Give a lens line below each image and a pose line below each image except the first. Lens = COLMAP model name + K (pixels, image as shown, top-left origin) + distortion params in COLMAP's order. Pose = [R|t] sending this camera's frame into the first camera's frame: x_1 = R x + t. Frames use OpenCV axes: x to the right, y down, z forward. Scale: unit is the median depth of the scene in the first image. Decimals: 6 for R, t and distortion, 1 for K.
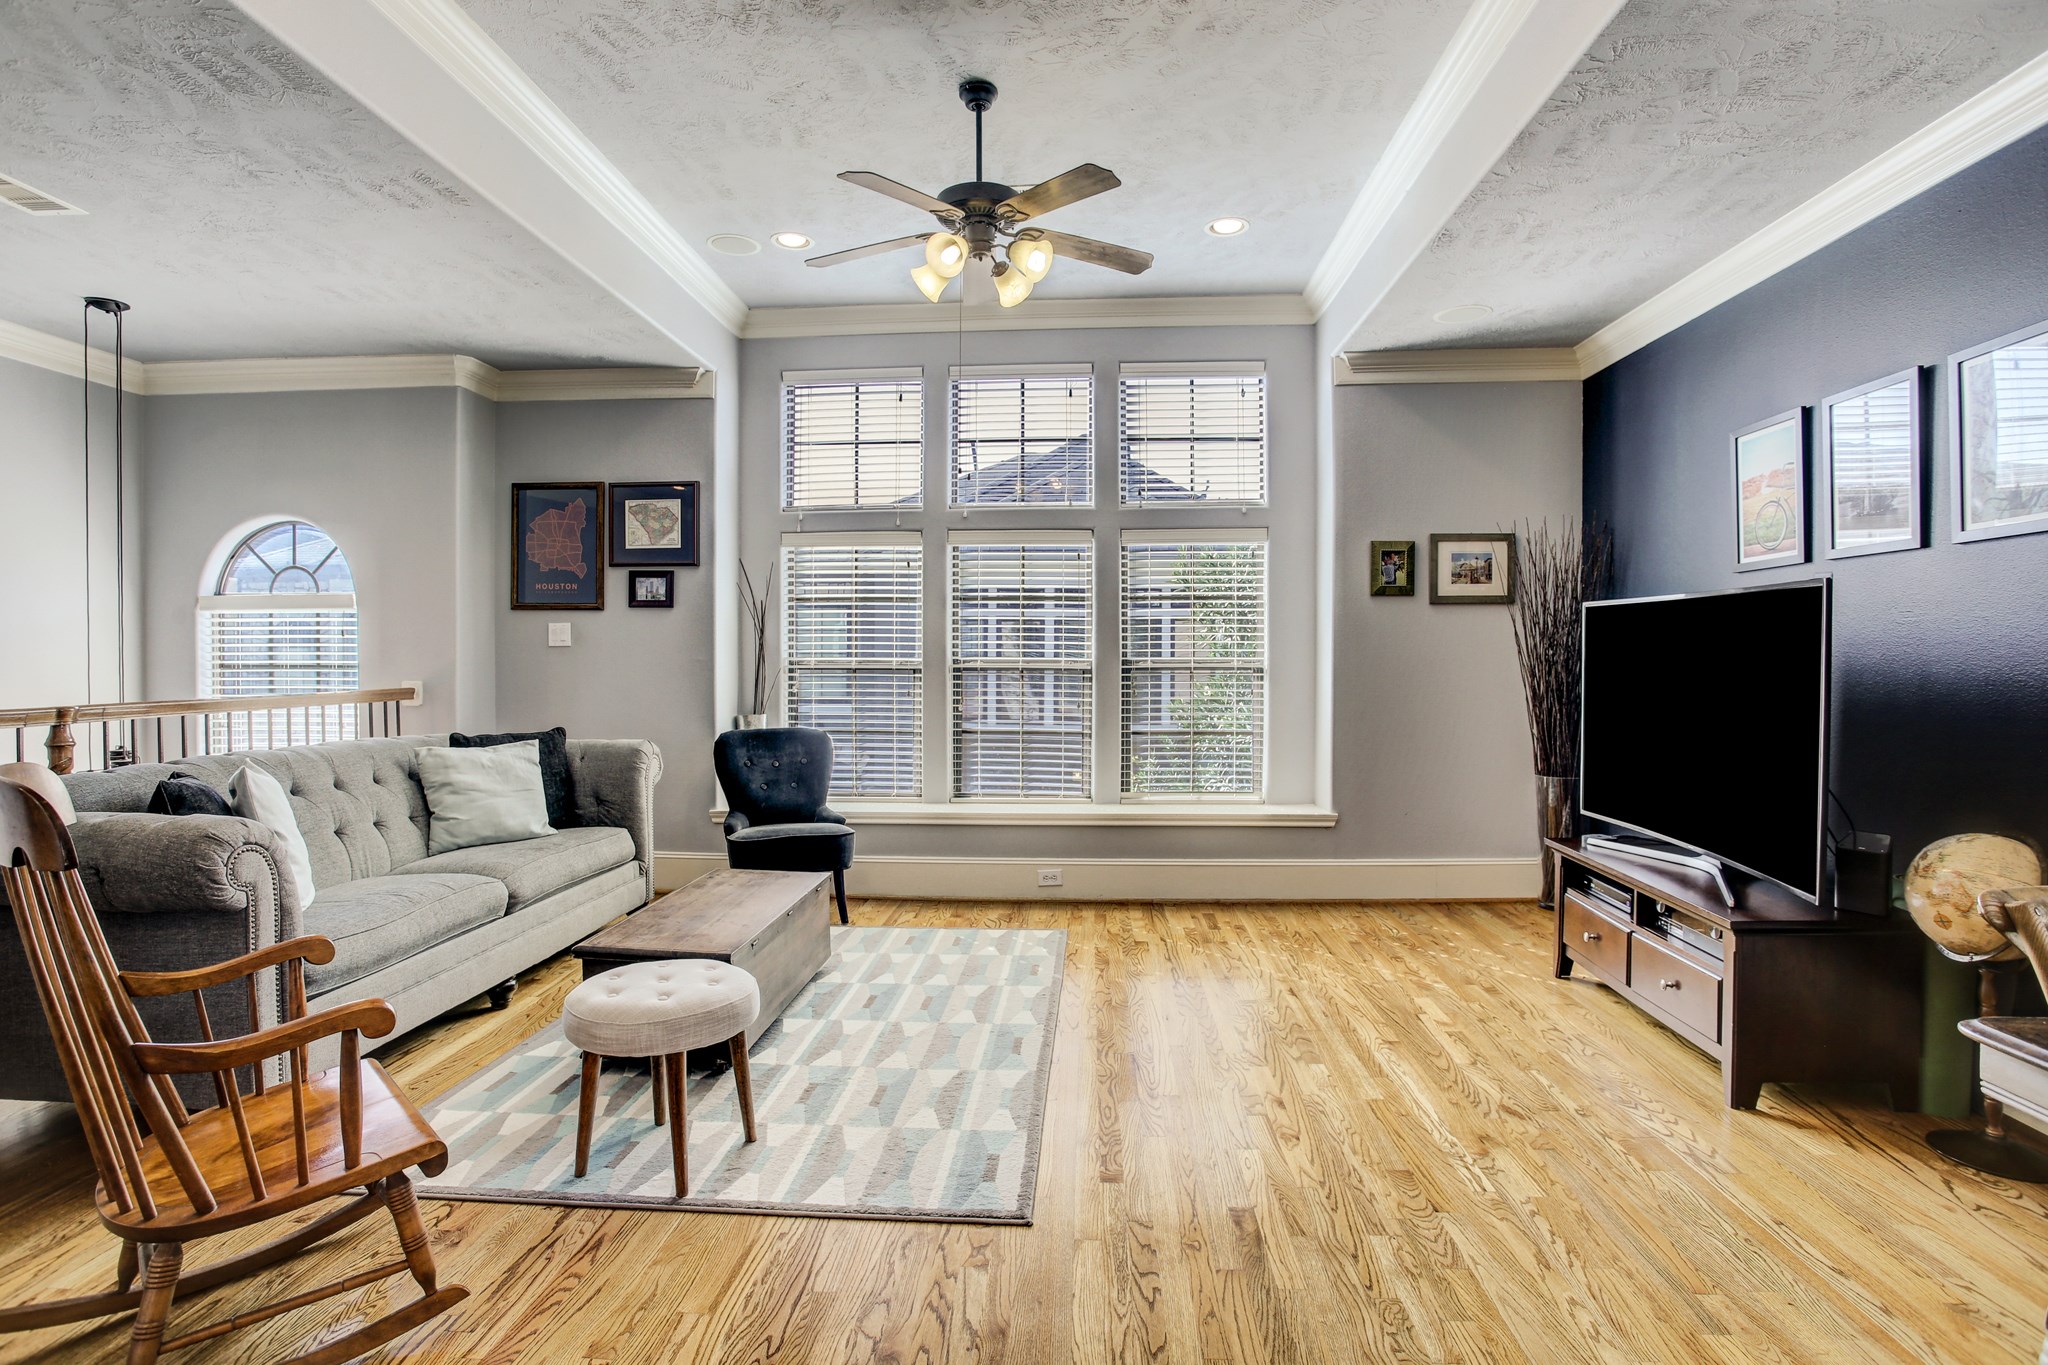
lens RADIAL K [[992.8, 0, 1030.8], [0, 992.8, 667.9], [0, 0, 1]] dist [-0.035936, 0.001218]
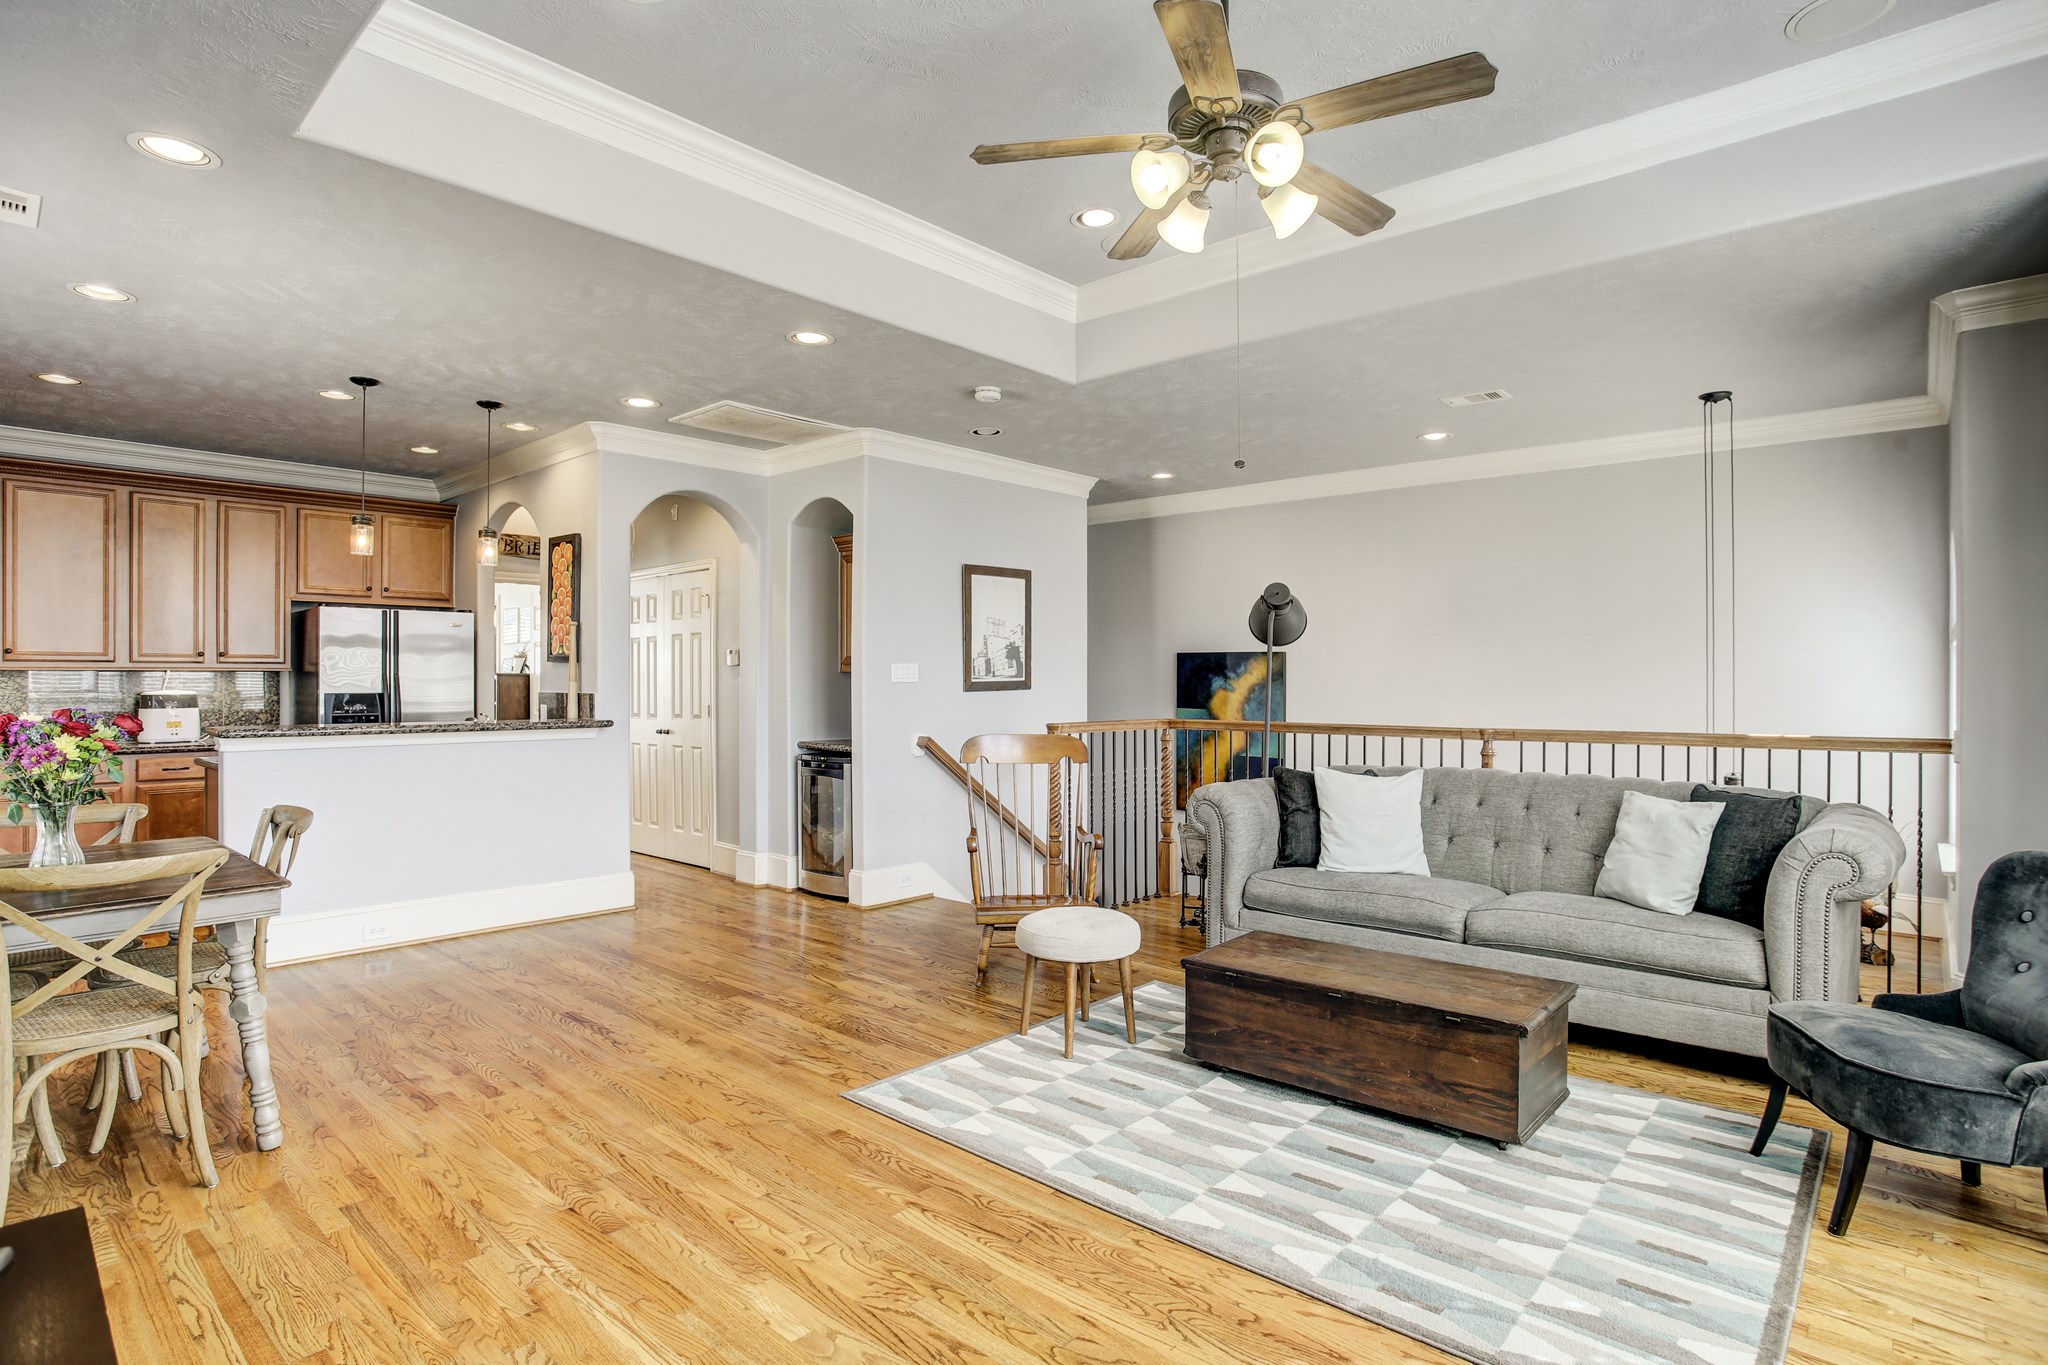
lens RADIAL K [[1044.4, 0, 1034.5], [0, 1044.4, 684.8], [0, 0, 1]] dist [-0.040775, 0.014767]
pose [[-0.619017, -0.000006, -0.785377, 0.689323], [-0.004269, 0.999985, 0.003357, -0.029198], [0.785366, 0.005431, -0.619008, 1.461439]]
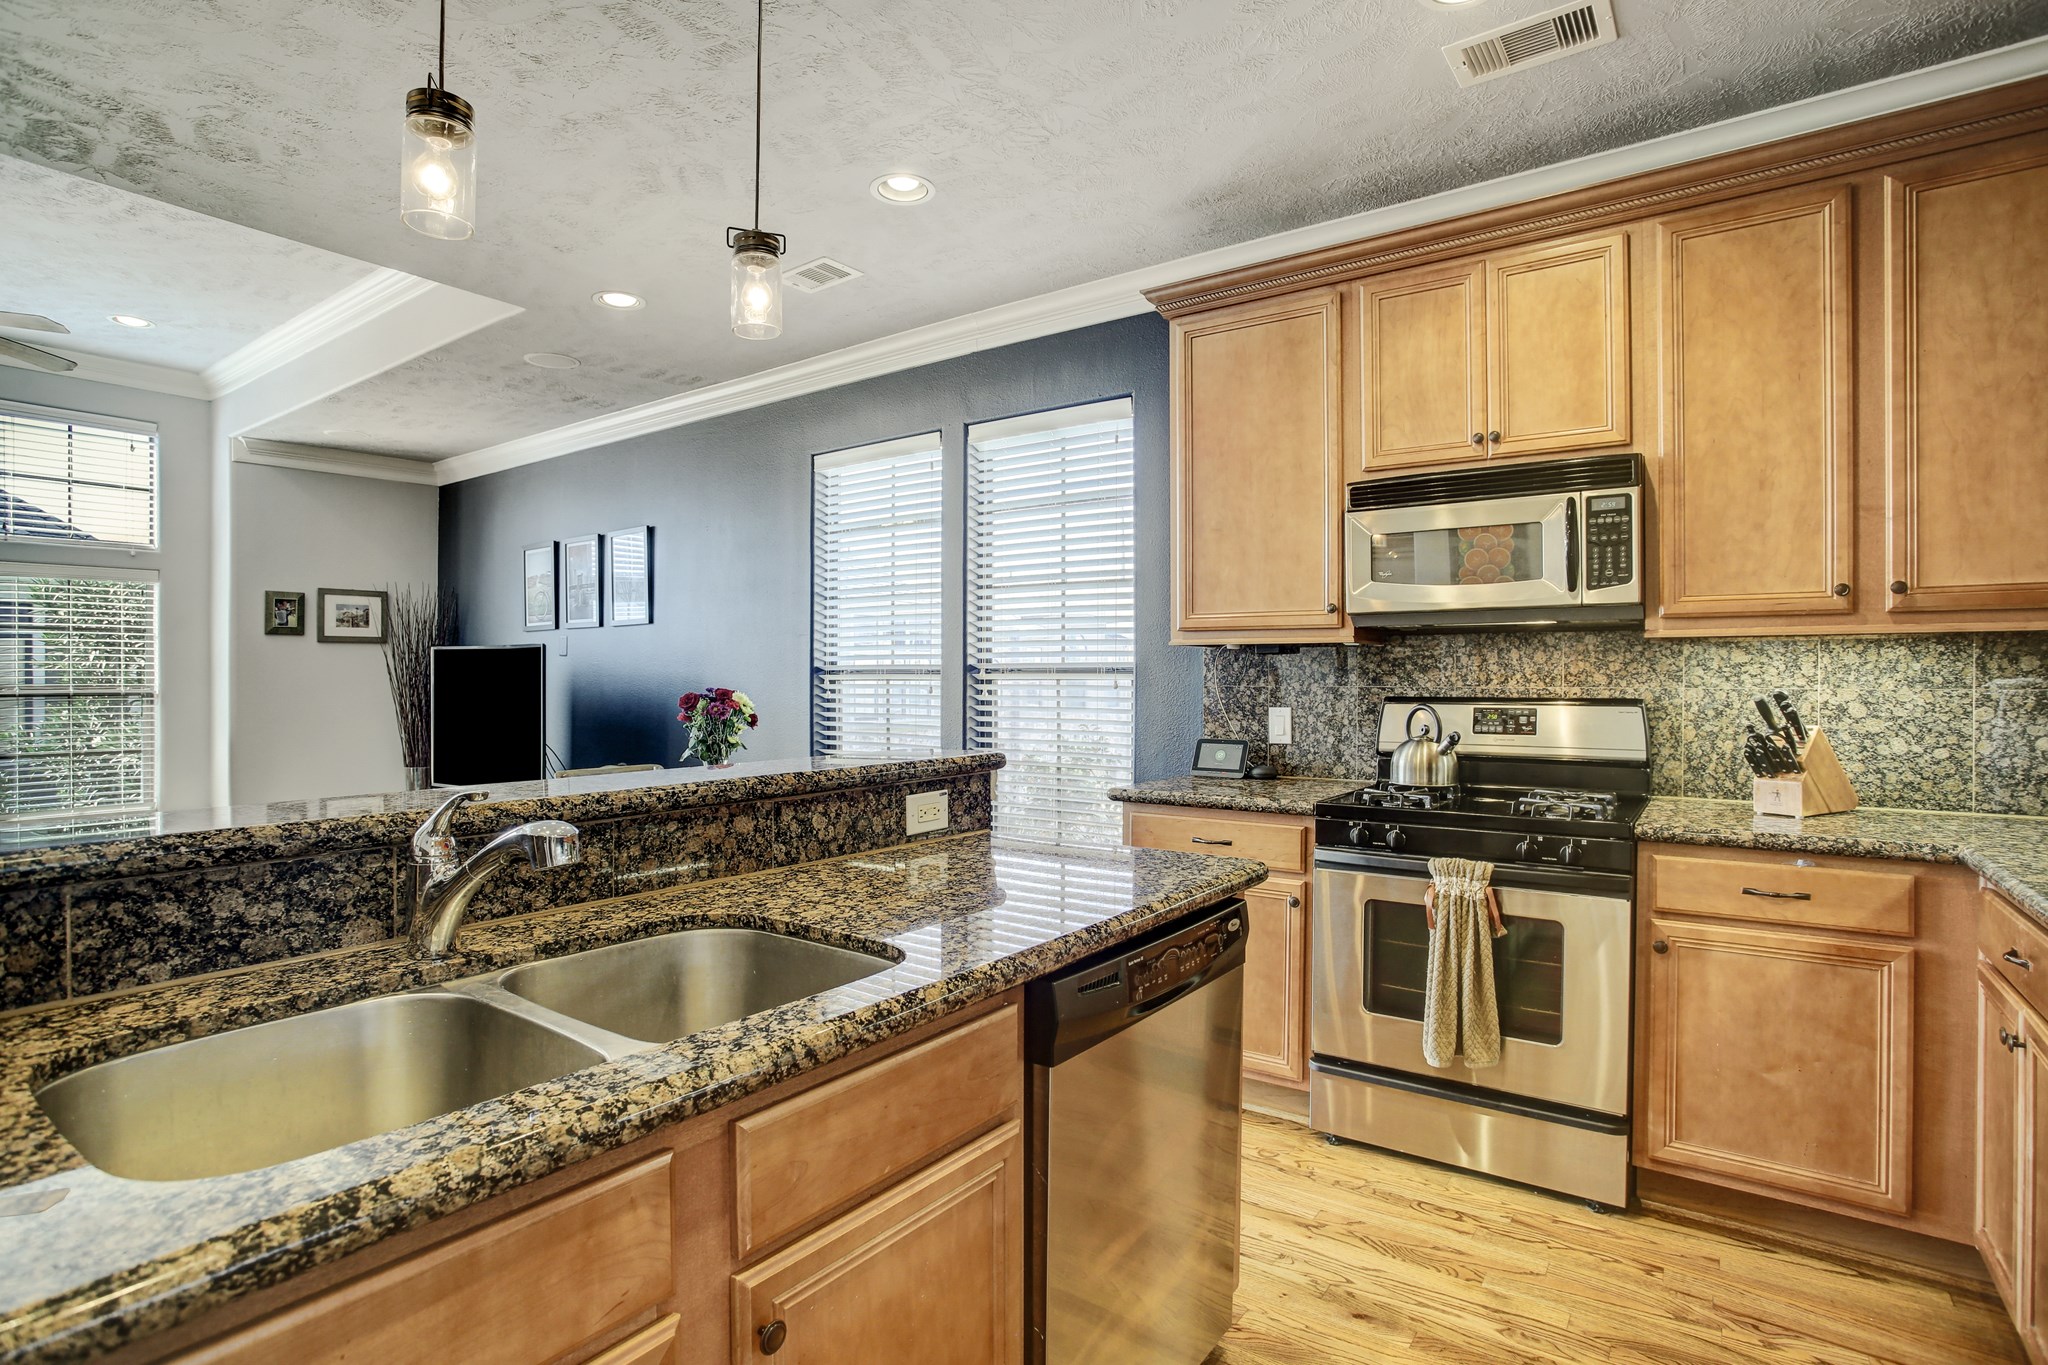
lens RADIAL K [[1044.4, 0, 1033.6], [0, 1044.4, 673.6], [0, 0, 1]] dist [-0.040775, 0.014767]
pose [[0.537538, 0.001933, 0.843237, -0.228129], [0.013605, 0.999847, -0.010965, 0.004438], [-0.843130, 0.017366, 0.537430, -0.518133]]
